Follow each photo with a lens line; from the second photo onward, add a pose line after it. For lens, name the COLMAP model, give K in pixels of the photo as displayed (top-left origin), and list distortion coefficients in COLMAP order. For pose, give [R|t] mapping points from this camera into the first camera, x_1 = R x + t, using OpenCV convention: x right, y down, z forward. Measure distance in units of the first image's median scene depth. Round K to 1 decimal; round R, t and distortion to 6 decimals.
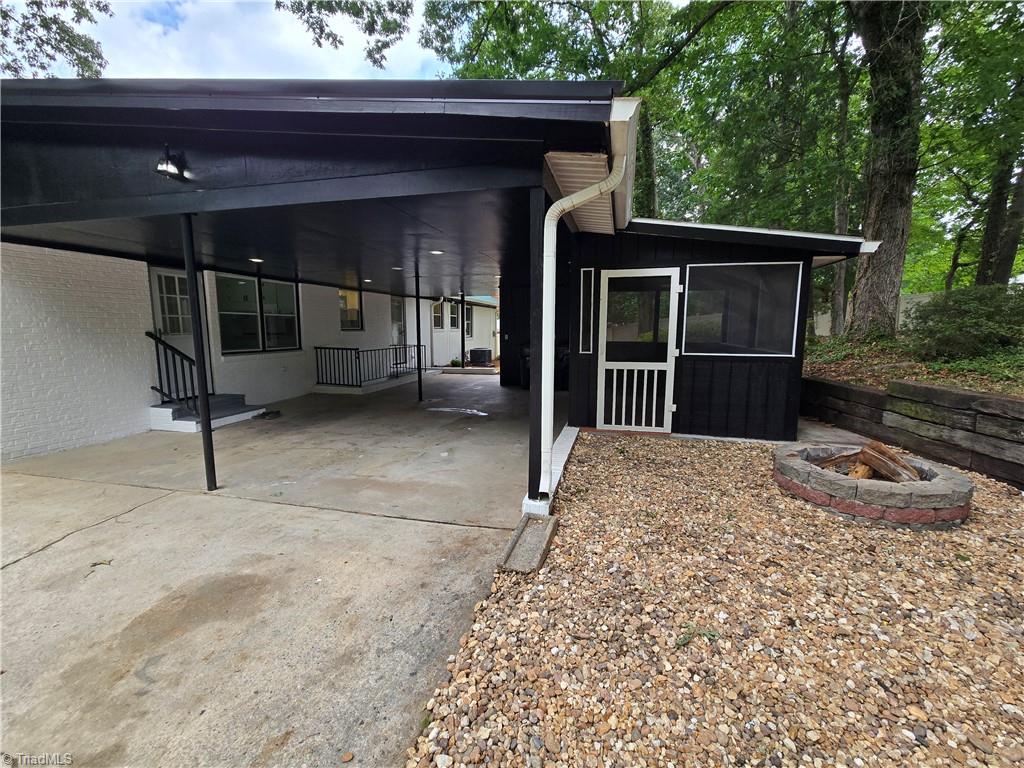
lens RADIAL K [[420.0, 0, 515.2], [0, 420.0, 383.3], [0, 0, 1]] dist [-0.000729, 0.000009]
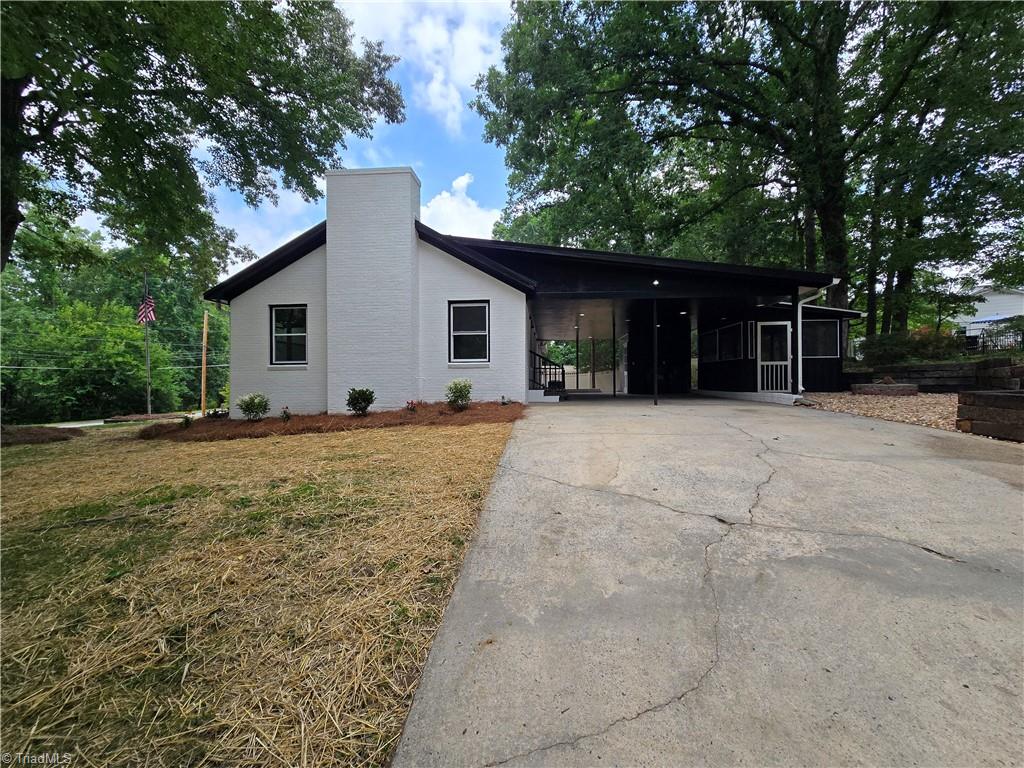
lens RADIAL K [[420.0, 0, 514.4], [0, 420.0, 382.0], [0, 0, 1]] dist [-0.000729, 0.000009]
pose [[0.984676, -0.008906, 0.174166, -1.279673], [0.031125, 0.991635, -0.125266, 0.257518], [-0.171594, 0.128768, 0.976716, -0.829319]]
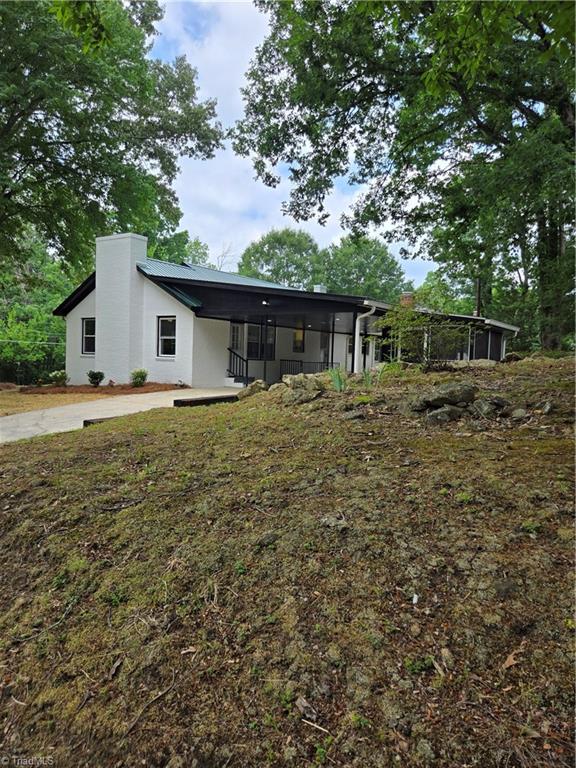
lens RADIAL K [[512.2, 0, 287.3], [0, 512.2, 384.9], [0, 0, 1]] dist [0.051495, -0.041512]
pose [[0.938997, 0.047619, -0.340613, 0.542785], [-0.076641, 0.994437, -0.072259, 0.299440], [0.335277, 0.093956, 0.937423, -1.795599]]
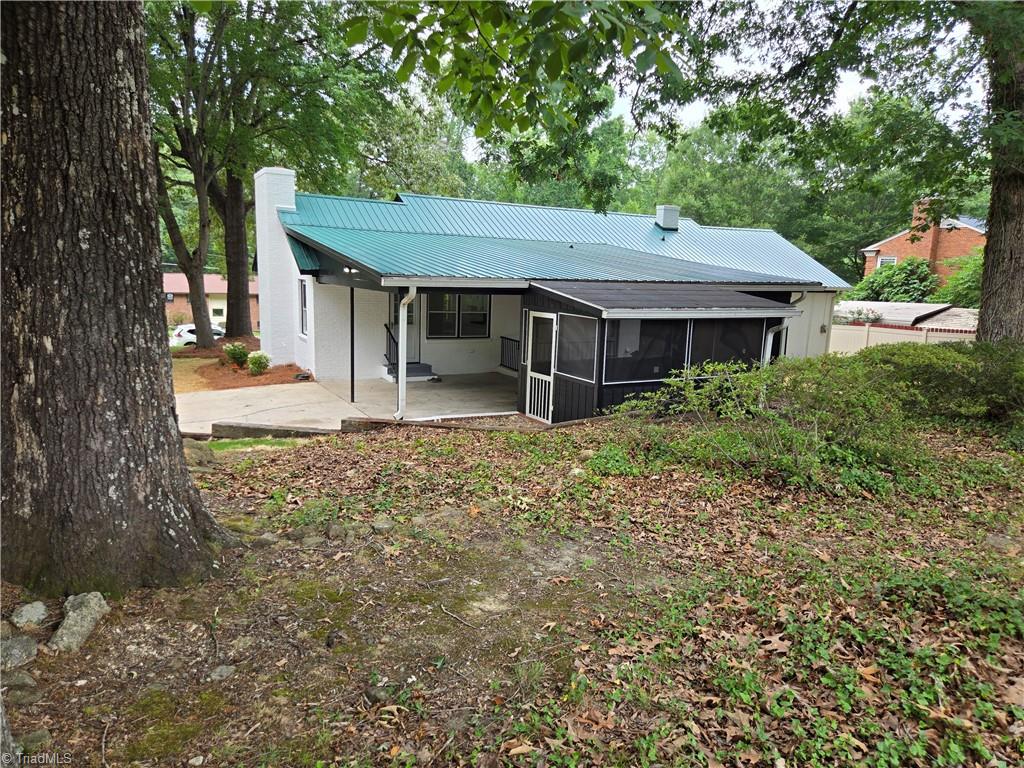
lens RADIAL K [[682.9, 0, 512.3], [0, 682.9, 385.1], [0, 0, 1]] dist [0.051495, -0.041512]
pose [[0.674357, 0.139313, -0.725144, 1.677837], [-0.127061, 0.989286, 0.071896, -0.145755], [0.727391, 0.043654, 0.684833, -0.612840]]
